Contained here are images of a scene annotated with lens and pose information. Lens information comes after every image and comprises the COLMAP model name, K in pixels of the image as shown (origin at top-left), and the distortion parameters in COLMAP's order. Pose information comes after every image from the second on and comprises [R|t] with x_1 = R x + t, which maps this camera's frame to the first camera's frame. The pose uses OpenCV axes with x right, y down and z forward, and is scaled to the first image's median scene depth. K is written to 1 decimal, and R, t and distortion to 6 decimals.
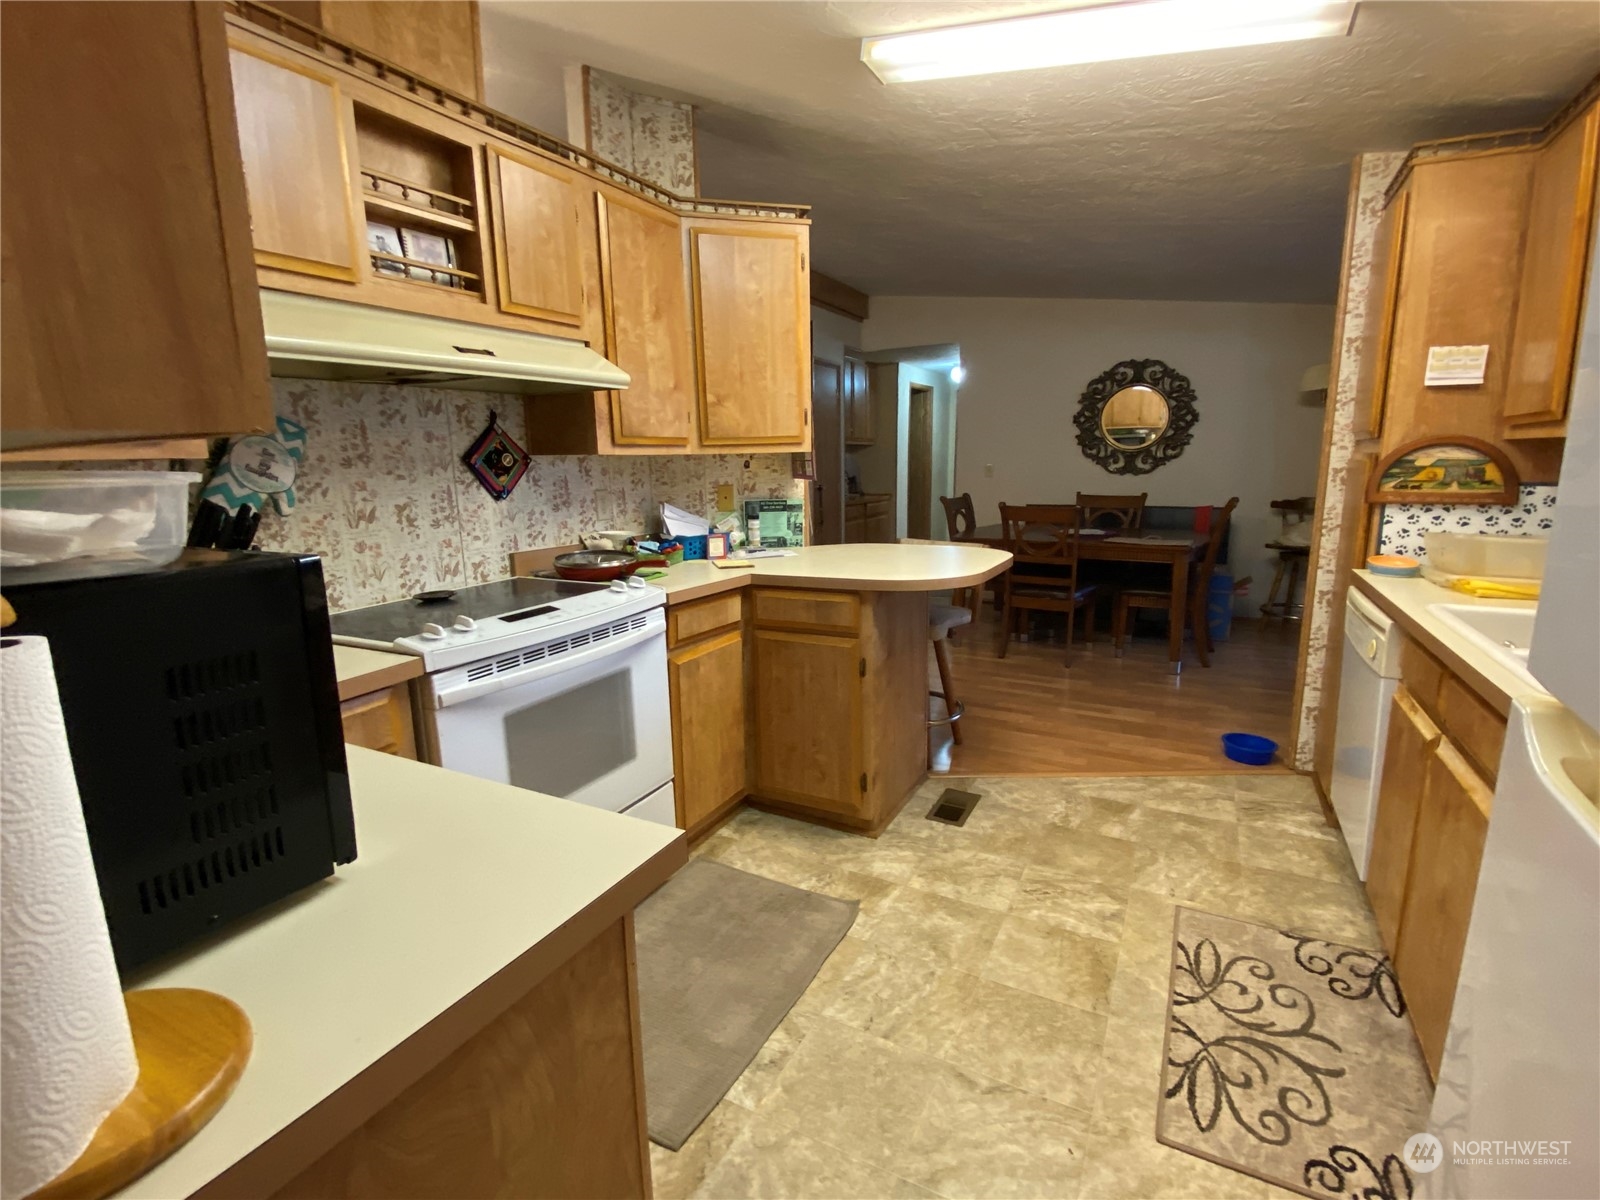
lens RADIAL K [[746.0, 0, 792.8], [0, 746.0, 594.3], [0, 0, 1]] dist [0.047699, -0.047645]
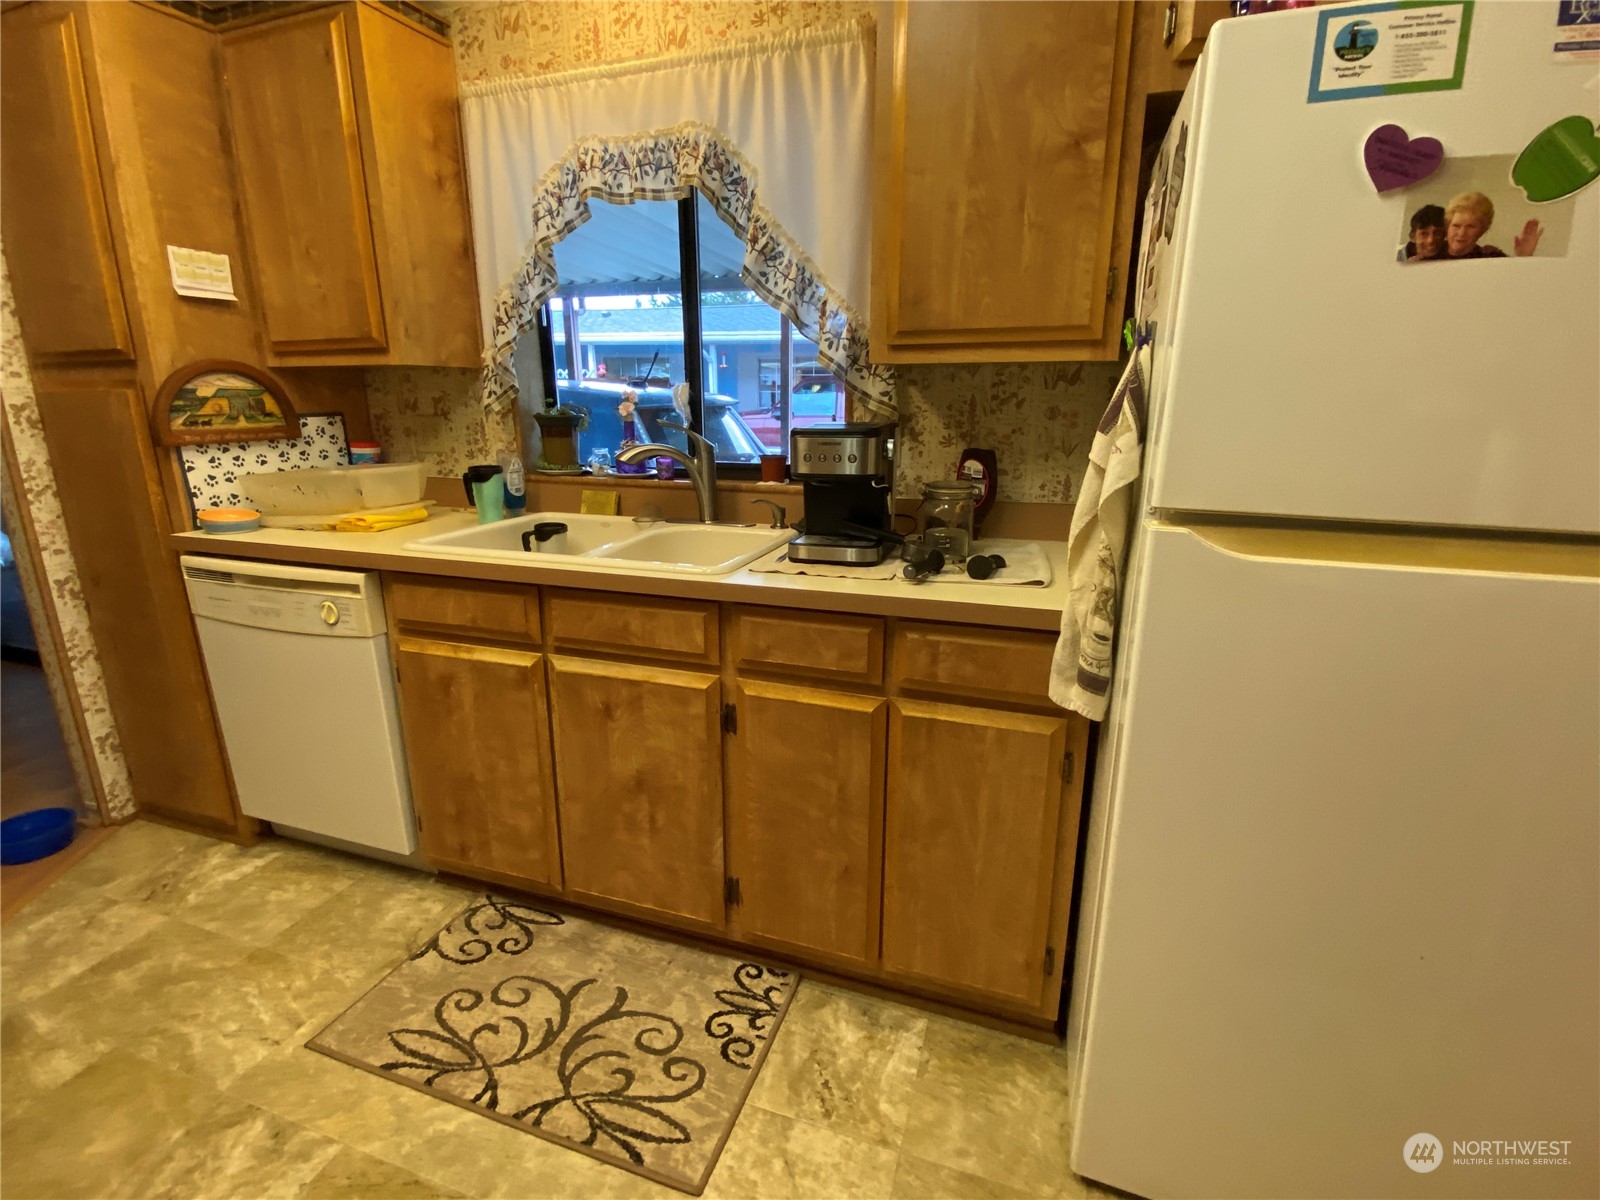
lens RADIAL K [[749.2, 0, 796.6], [0, 749.2, 596.1], [0, 0, 1]] dist [0.000286, -0.013195]
pose [[-0.168010, -0.239411, 0.956271, -0.113602], [0.174028, 0.947621, 0.267821, -0.076048], [-0.970303, 0.211414, -0.117546, 0.563792]]
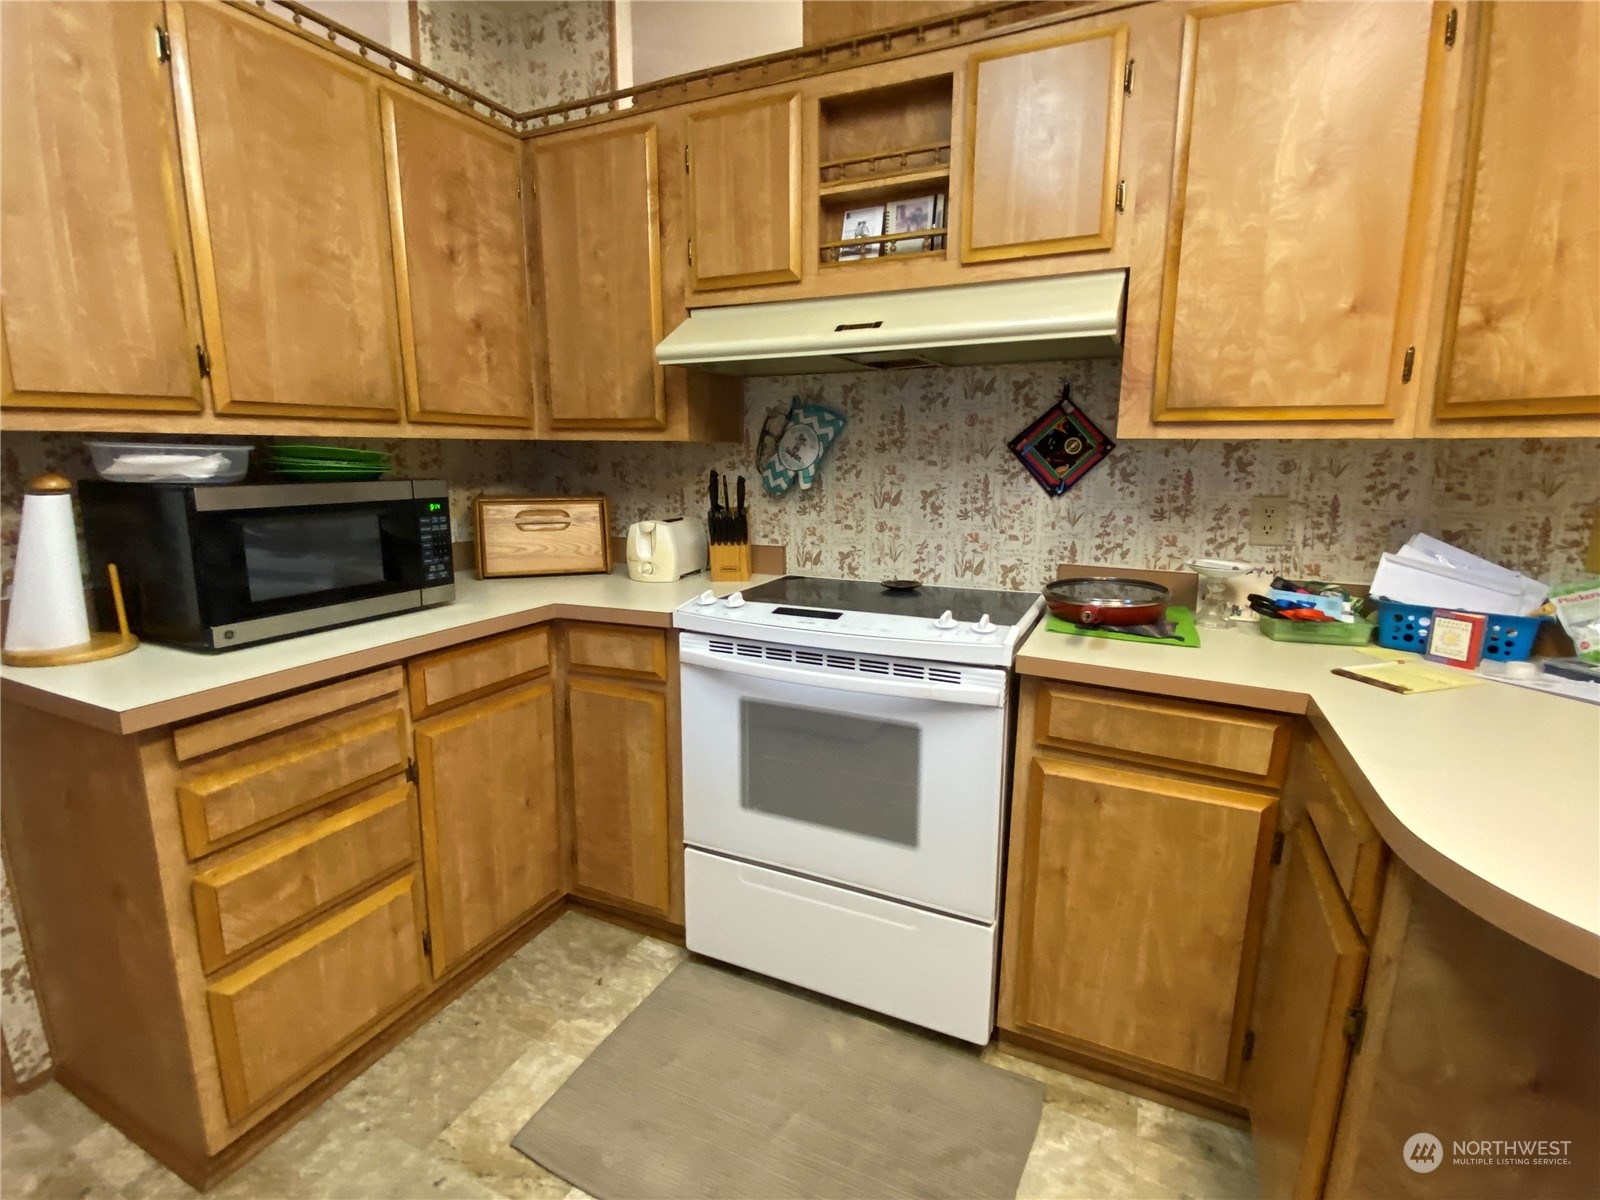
lens RADIAL K [[746.0, 0, 792.8], [0, 746.0, 594.3], [0, 0, 1]] dist [0.047699, -0.047645]
pose [[0.058874, 0.202685, -0.977473, 0.449355], [-0.186812, 0.964110, 0.188662, -0.138471], [0.980630, 0.171496, 0.094625, 0.748895]]
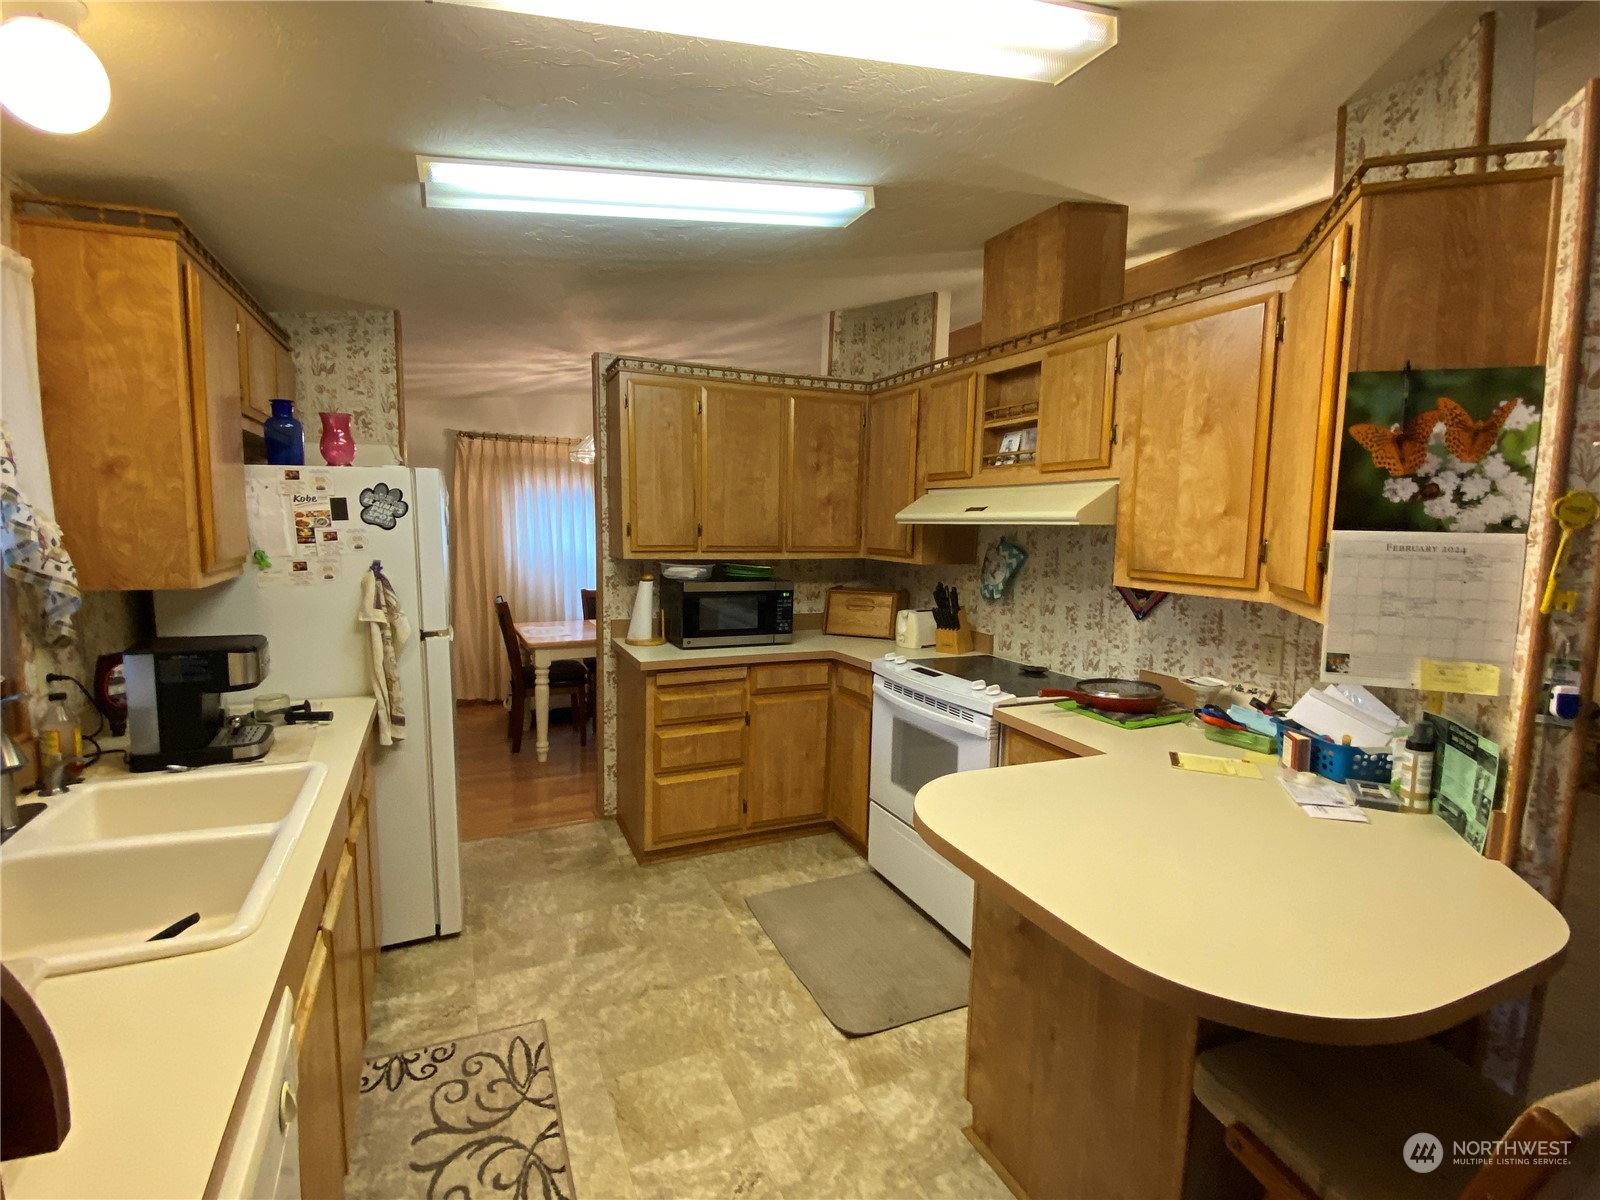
lens RADIAL K [[746.0, 0, 792.8], [0, 746.0, 594.3], [0, 0, 1]] dist [0.047699, -0.047645]
pose [[-0.607365, 0.084527, -0.789913, 0.884492], [-0.153520, 0.963092, 0.221100, -0.367344], [0.779448, 0.255556, -0.571972, 1.376194]]
